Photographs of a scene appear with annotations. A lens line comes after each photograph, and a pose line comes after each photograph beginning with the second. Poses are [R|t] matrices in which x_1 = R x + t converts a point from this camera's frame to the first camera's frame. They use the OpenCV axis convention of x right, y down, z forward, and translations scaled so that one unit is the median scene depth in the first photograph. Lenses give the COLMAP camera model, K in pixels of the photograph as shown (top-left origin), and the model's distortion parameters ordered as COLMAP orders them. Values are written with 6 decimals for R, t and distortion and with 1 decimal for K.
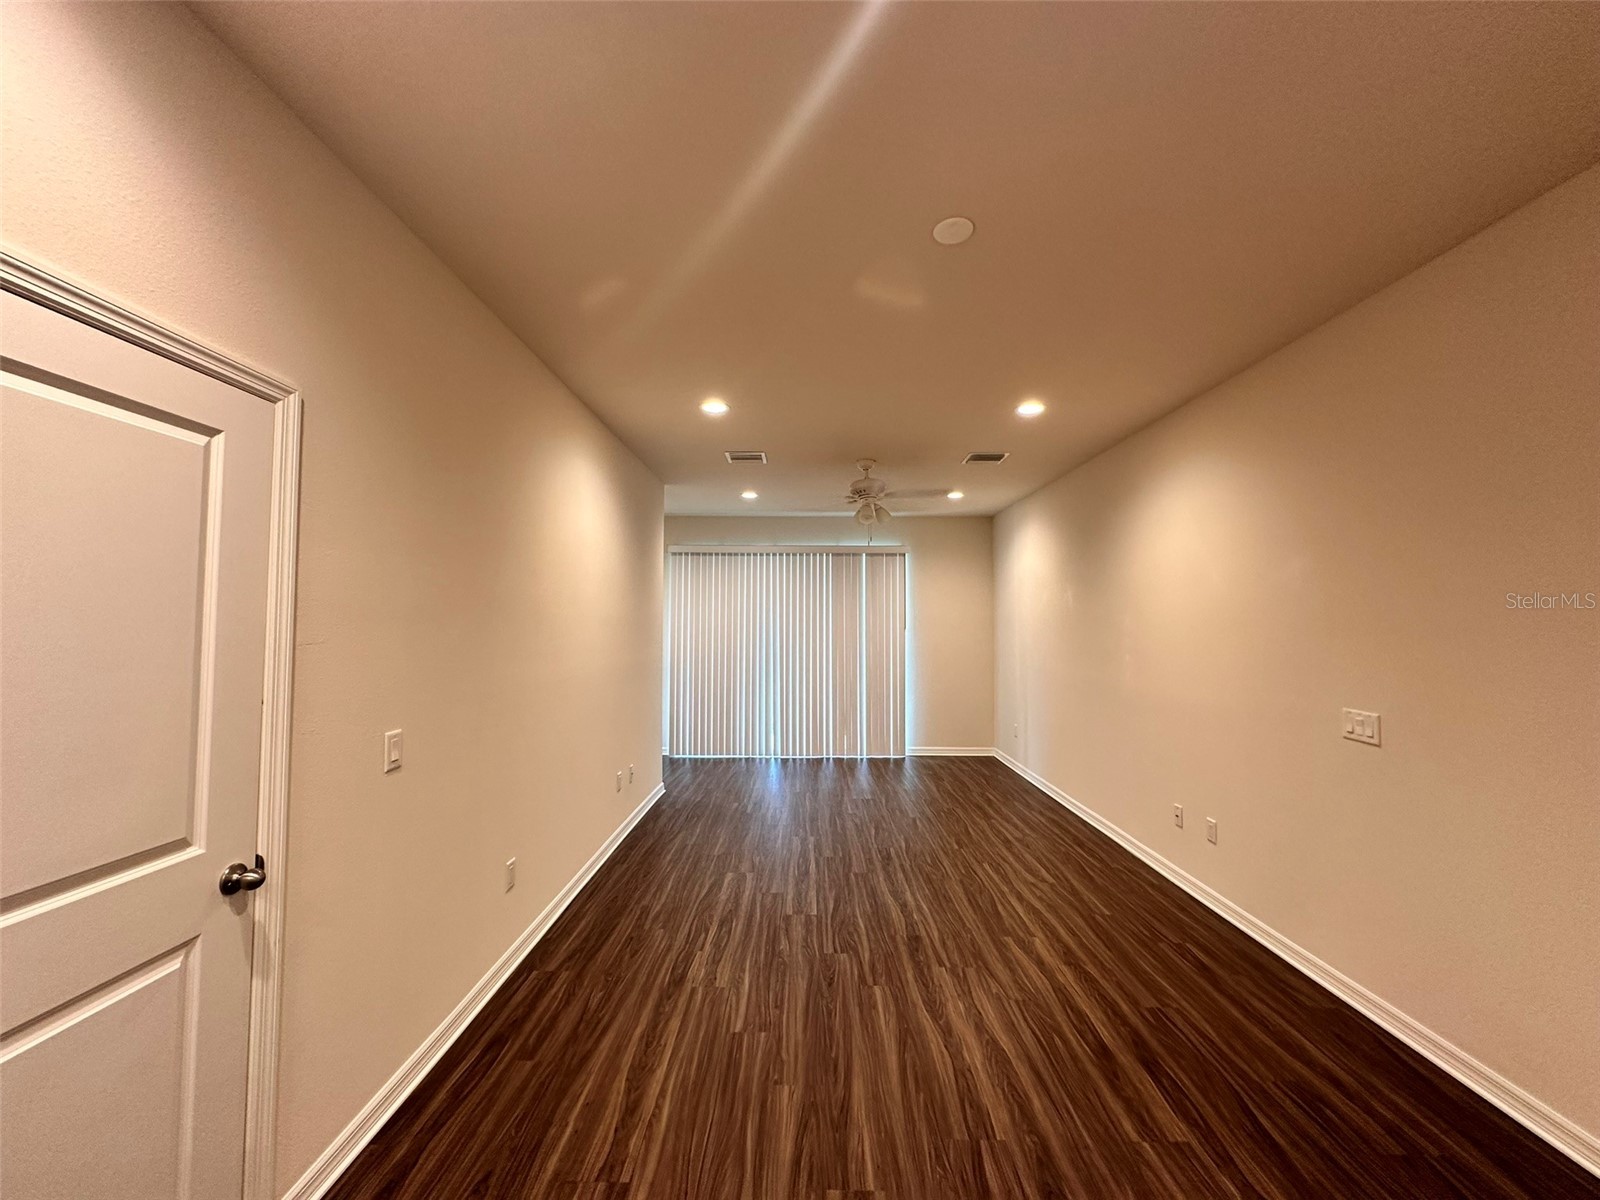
lens RADIAL K [[636.8, 0, 800.0], [0, 636.8, 600.0], [0, 0, 1]] dist [-0.003343, 0.000816]
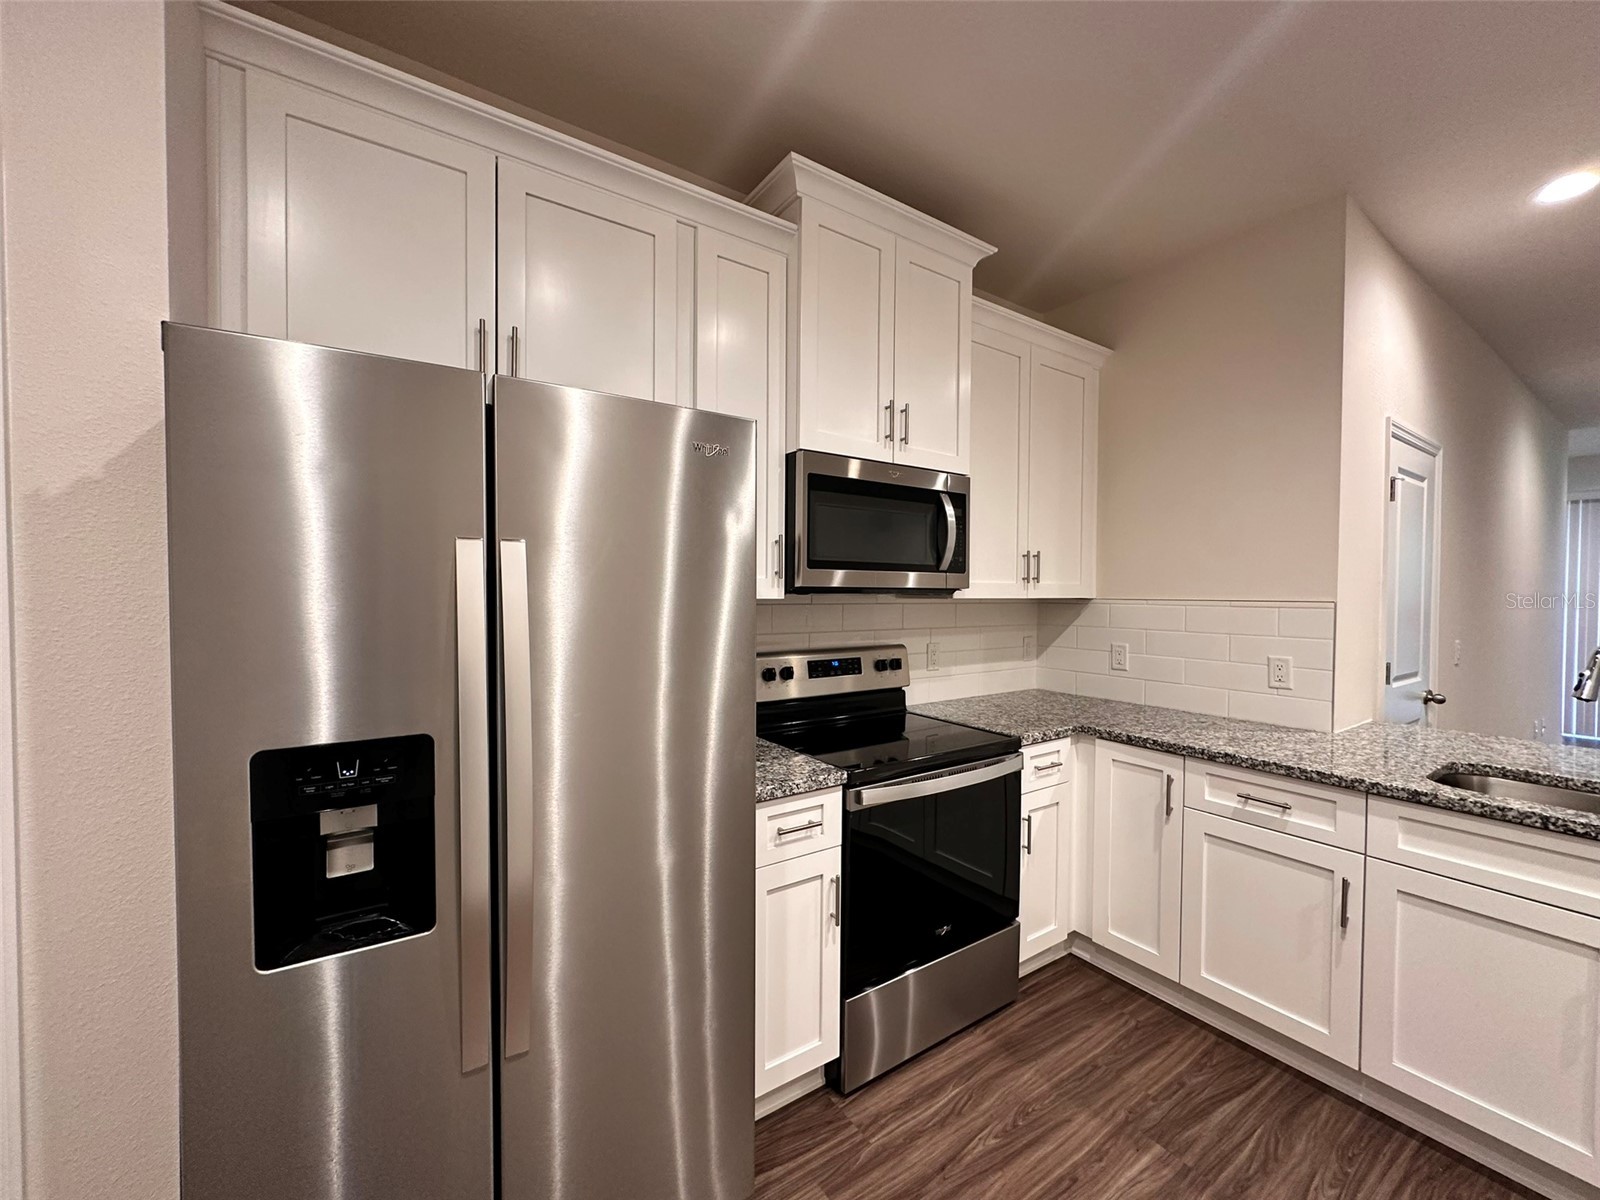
lens RADIAL K [[636.8, 0, 800.0], [0, 636.8, 600.0], [0, 0, 1]] dist [-0.003343, 0.000816]
pose [[0.571910, 0.015390, -0.820172, -0.171238], [0.027659, 0.998894, 0.038031, -0.003578], [0.819850, -0.044436, 0.570852, -0.818558]]
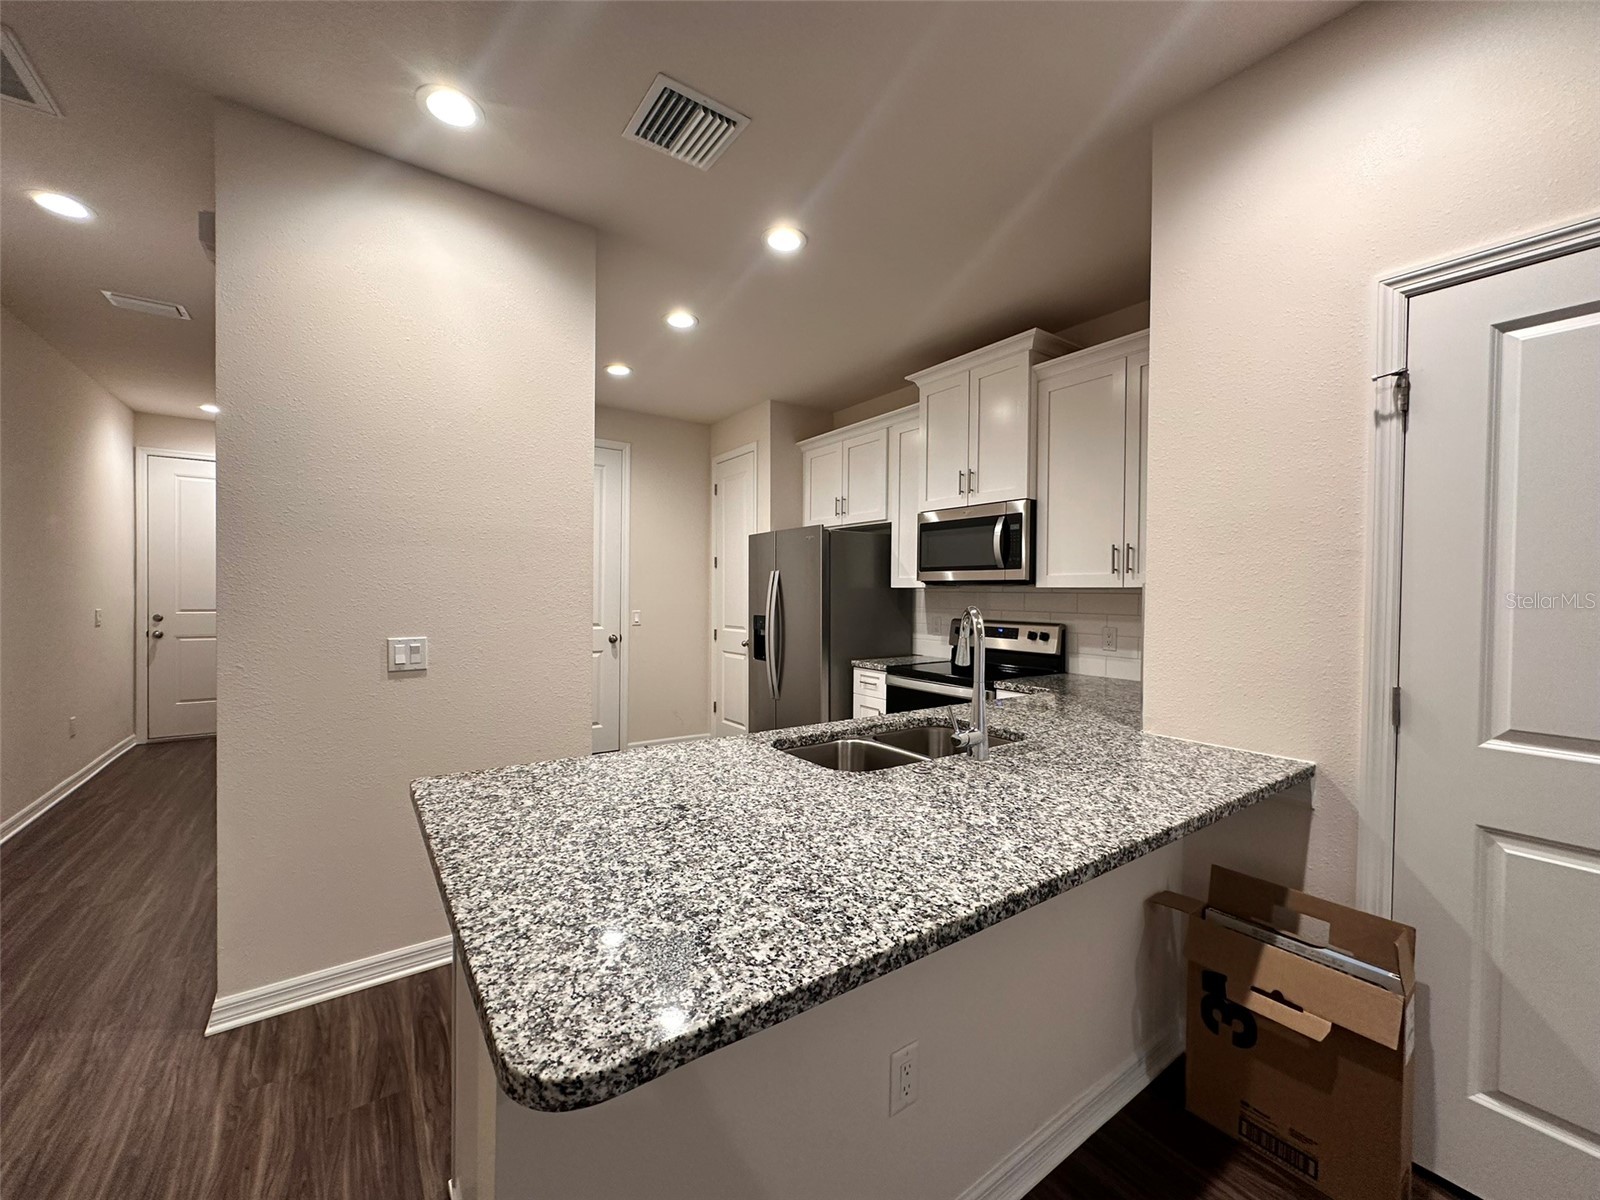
lens RADIAL K [[636.8, 0, 800.0], [0, 636.8, 600.0], [0, 0, 1]] dist [-0.003343, 0.000816]
pose [[-0.807889, -0.003324, -0.589325, 0.230036], [0.012447, 0.999665, -0.022702, 0.067528], [0.589203, -0.025676, -0.807577, 0.374651]]
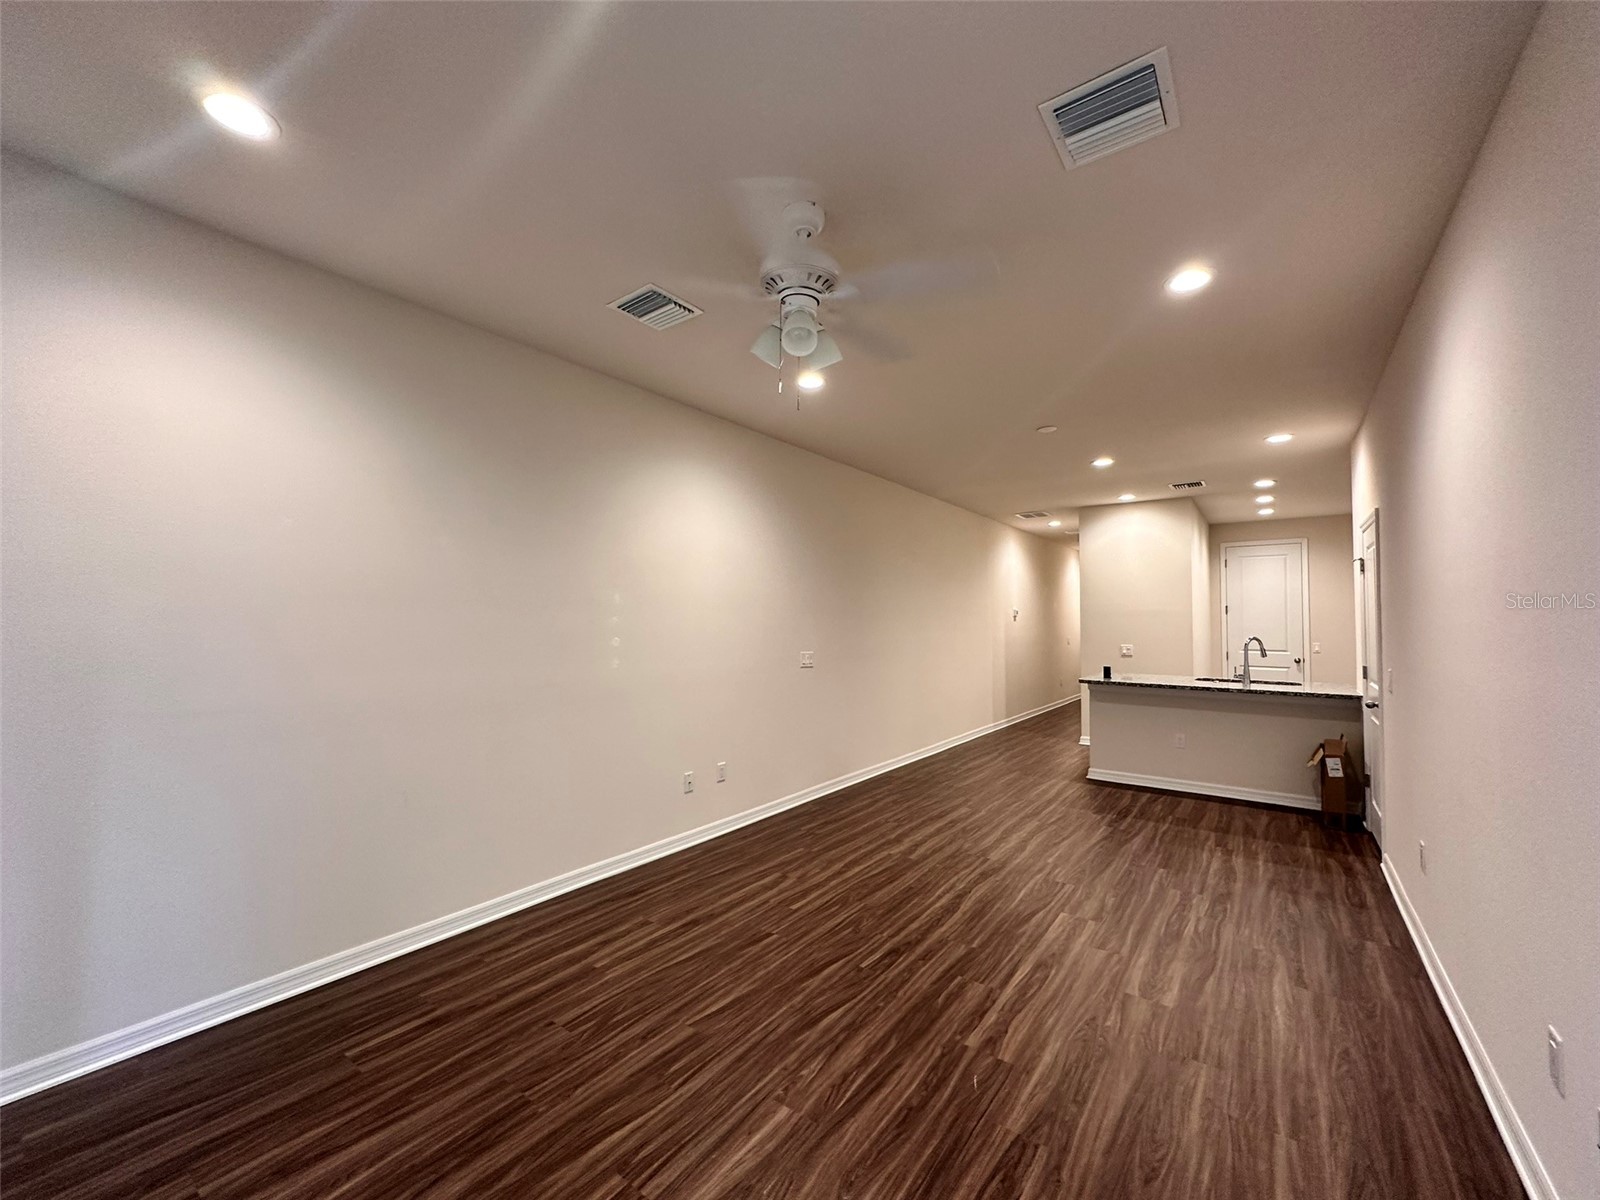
lens RADIAL K [[636.8, 0, 800.0], [0, 636.8, 600.0], [0, 0, 1]] dist [-0.003343, 0.000816]
pose [[-0.808341, 0.015600, 0.588508, -0.228492], [-0.030478, 0.997199, -0.068297, 0.116629], [-0.587926, -0.073144, -0.805601, 2.088718]]
